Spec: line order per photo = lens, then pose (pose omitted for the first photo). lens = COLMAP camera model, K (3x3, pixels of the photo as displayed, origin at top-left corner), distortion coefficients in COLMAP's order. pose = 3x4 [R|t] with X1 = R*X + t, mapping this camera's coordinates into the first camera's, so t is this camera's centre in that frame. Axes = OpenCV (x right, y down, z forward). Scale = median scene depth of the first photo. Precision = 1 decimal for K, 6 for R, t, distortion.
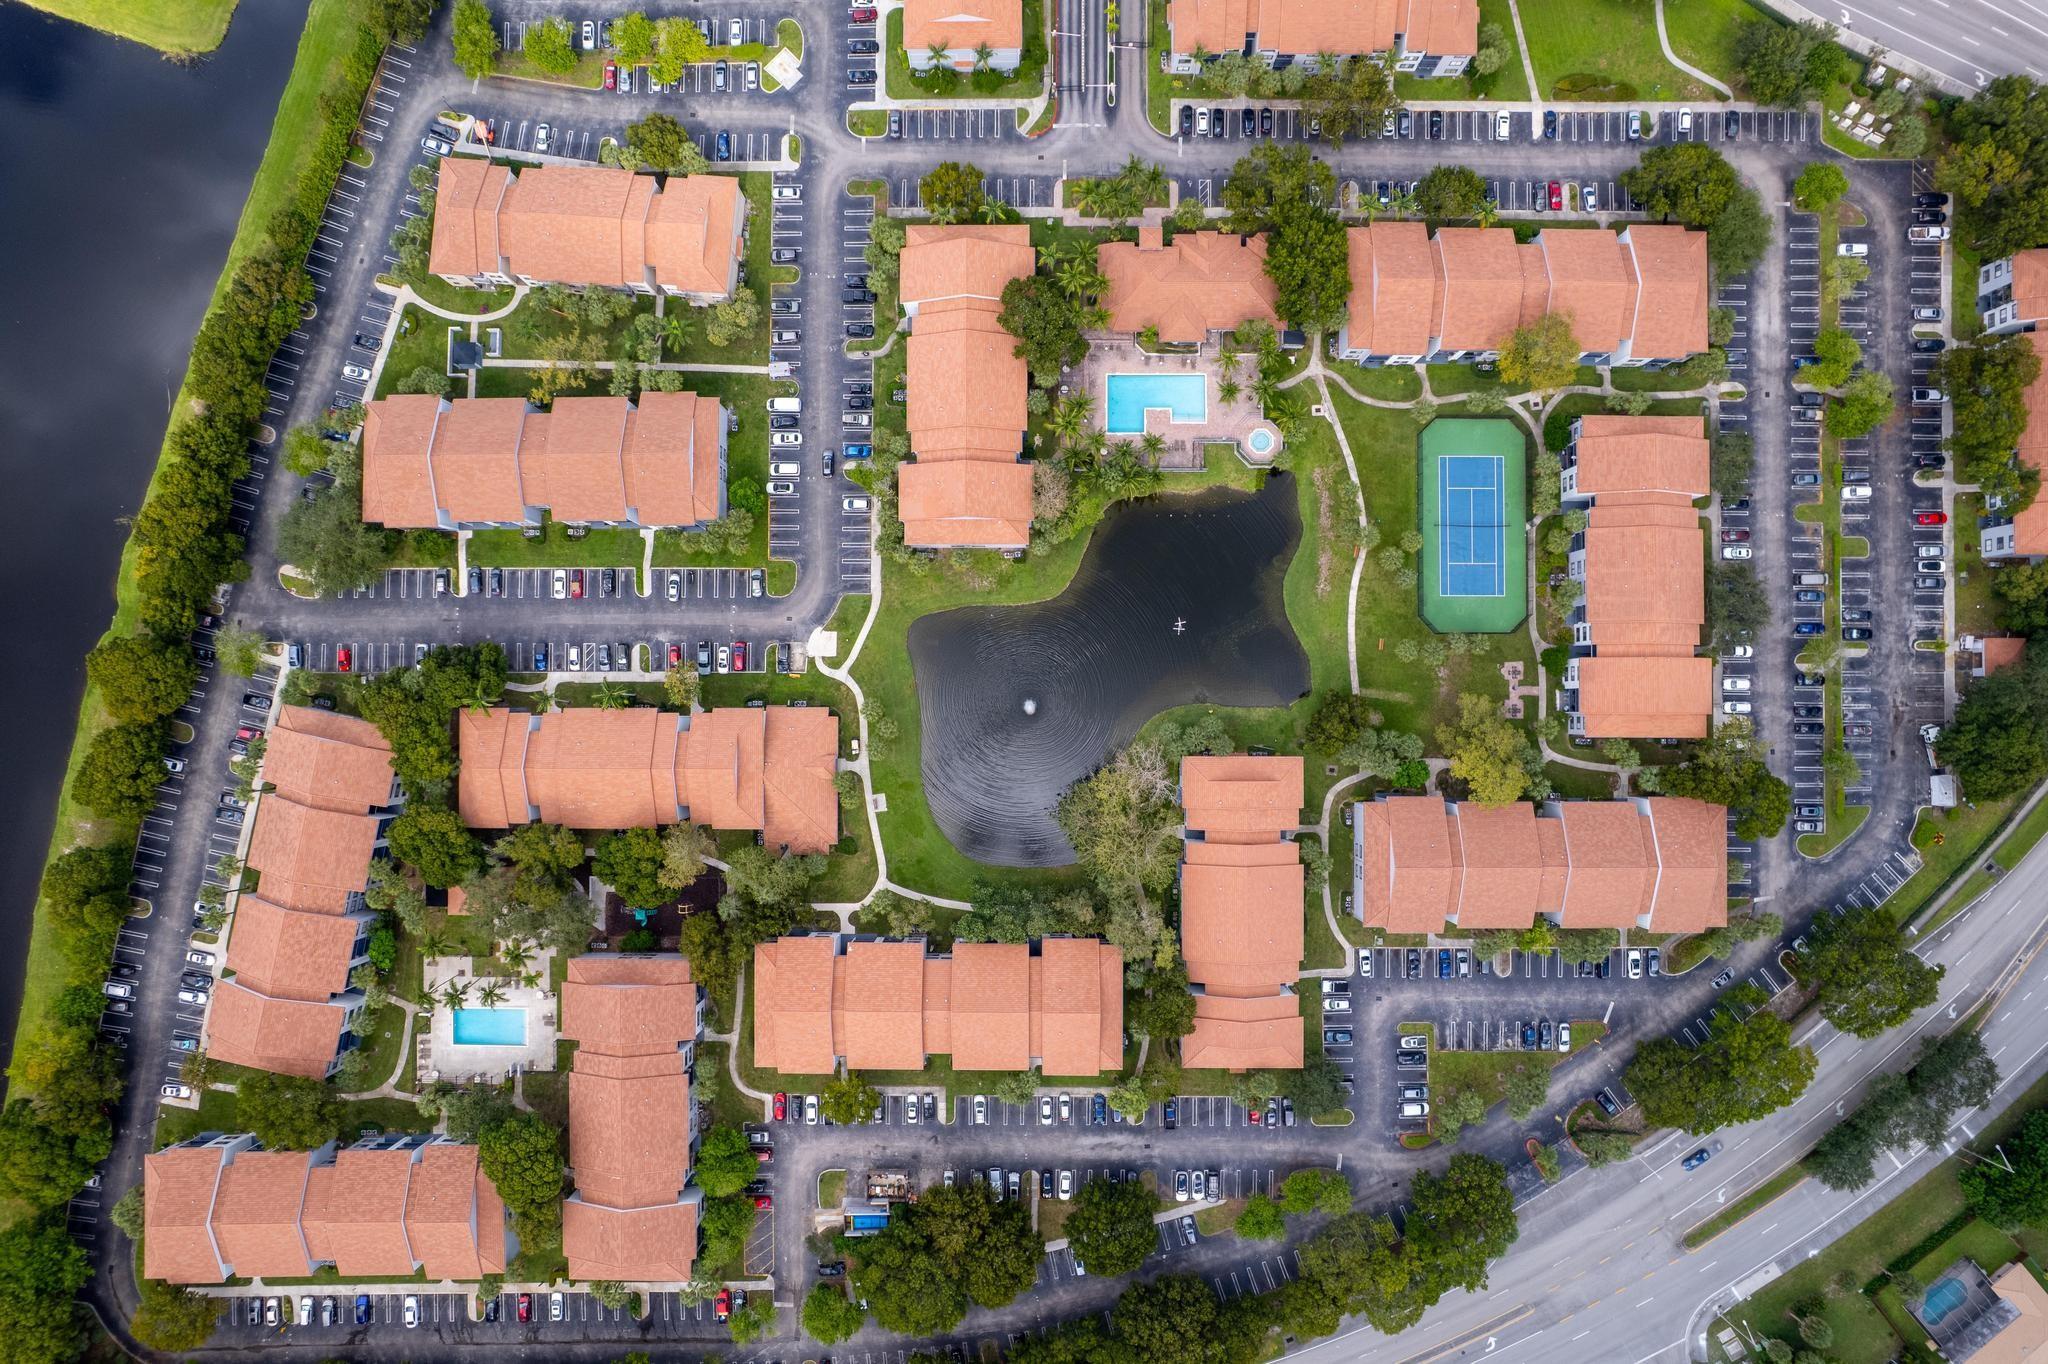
lens RADIAL K [[1286.1, 0, 1024.0], [0, 1286.1, 682.0], [0, 0, 1]] dist [-0.053733, 0.054361]
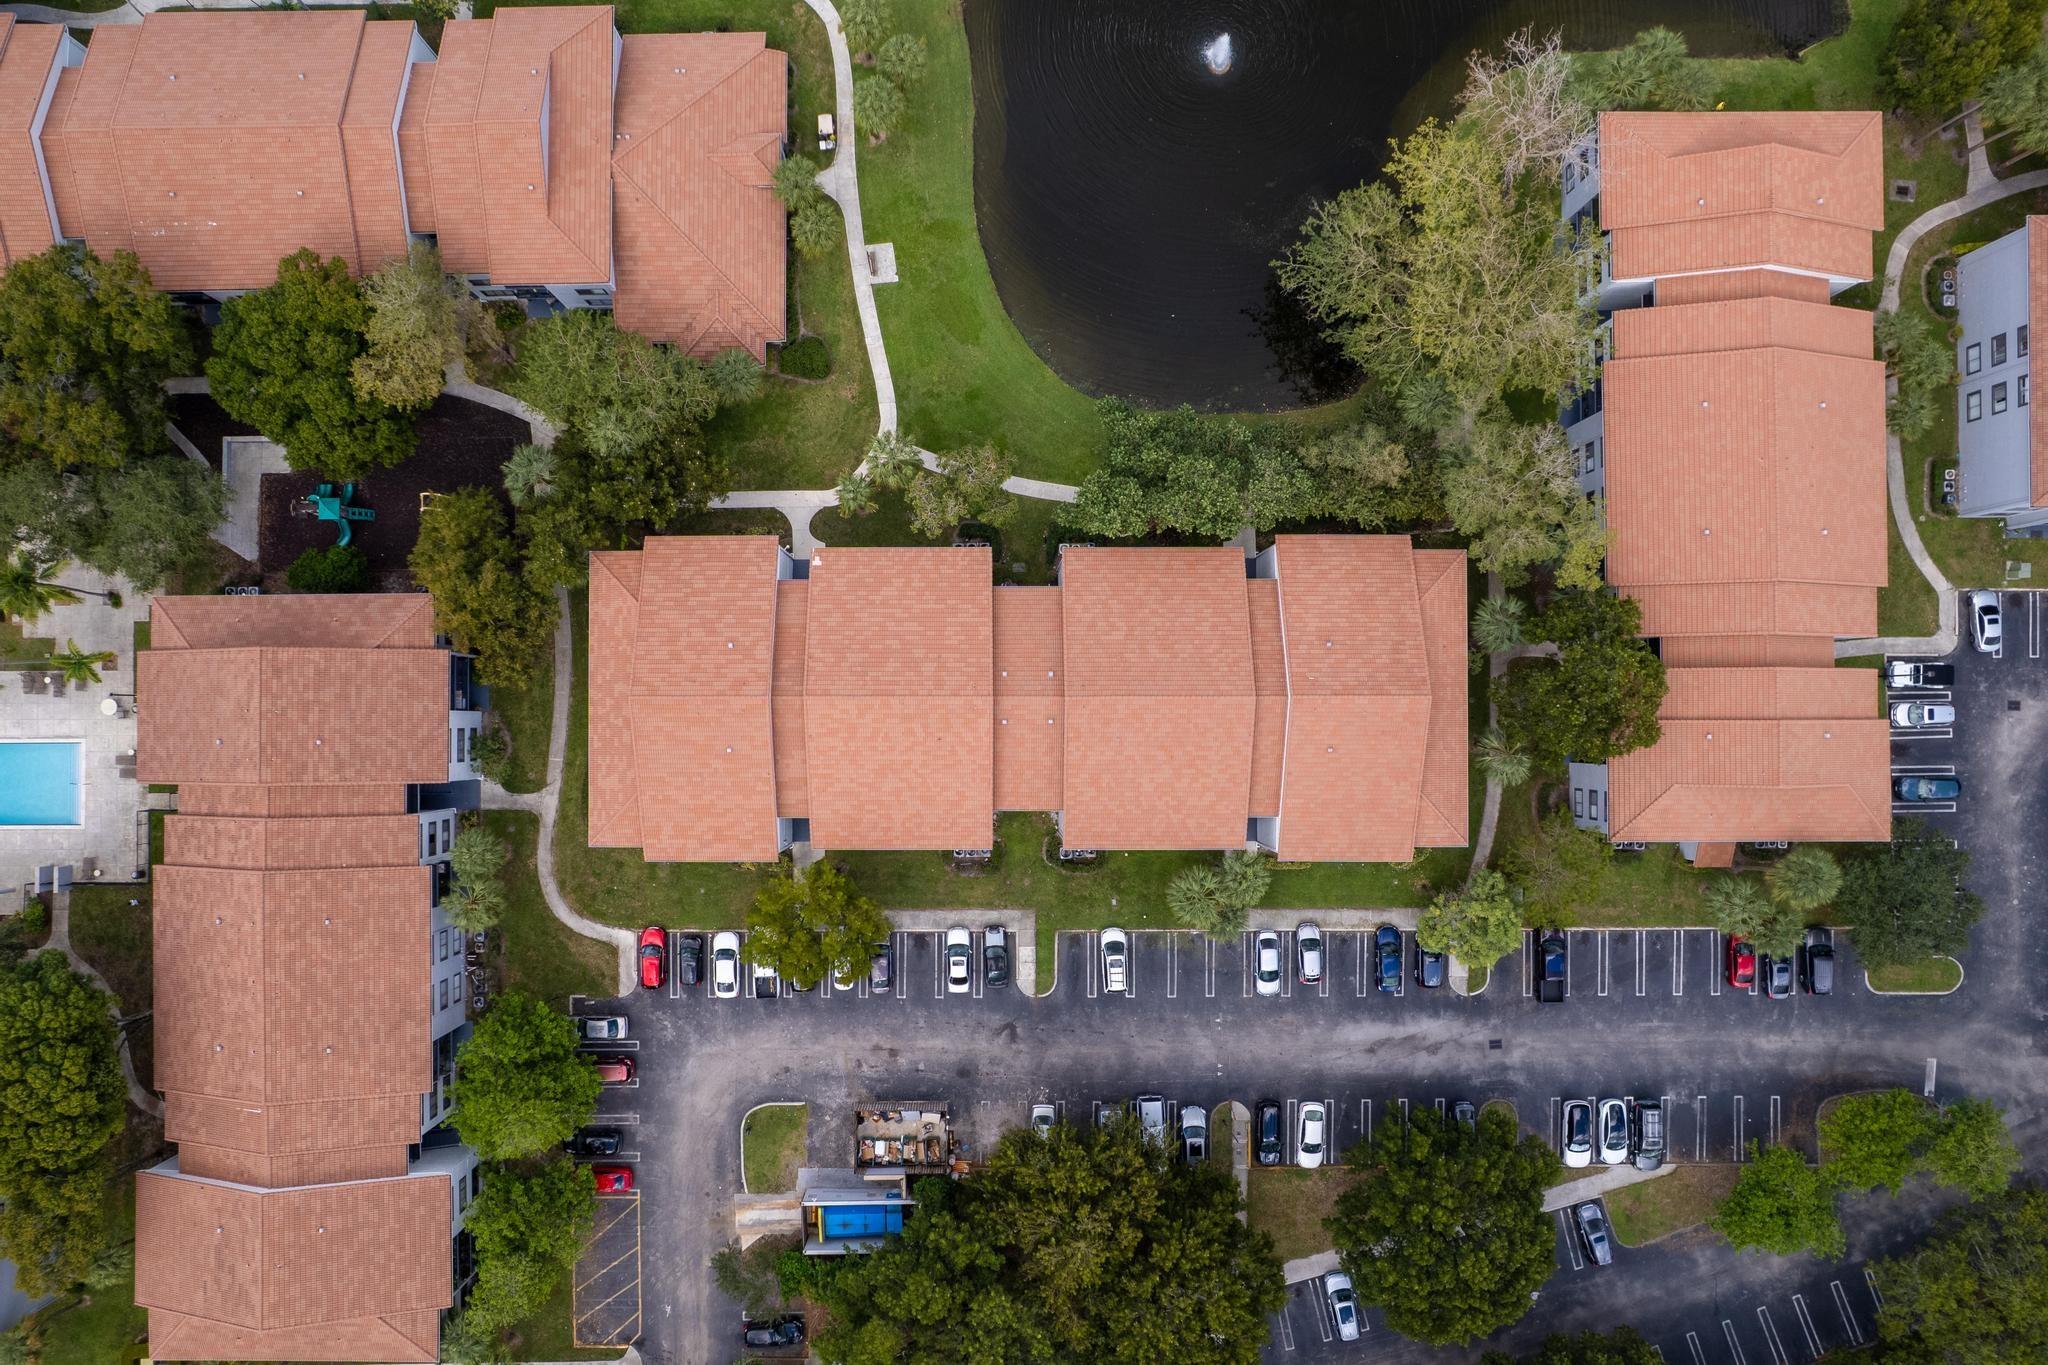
lens RADIAL K [[1306.2, 0, 963.7], [0, 1306.2, 761.0], [0, 0, 1]] dist [-0.050174, 0.041119]
pose [[0.999986, -0.003746, 0.003789, -0.087211], [0.003731, 0.999985, 0.004002, 0.265028], [-0.003804, -0.003988, 0.999985, 0.559534]]
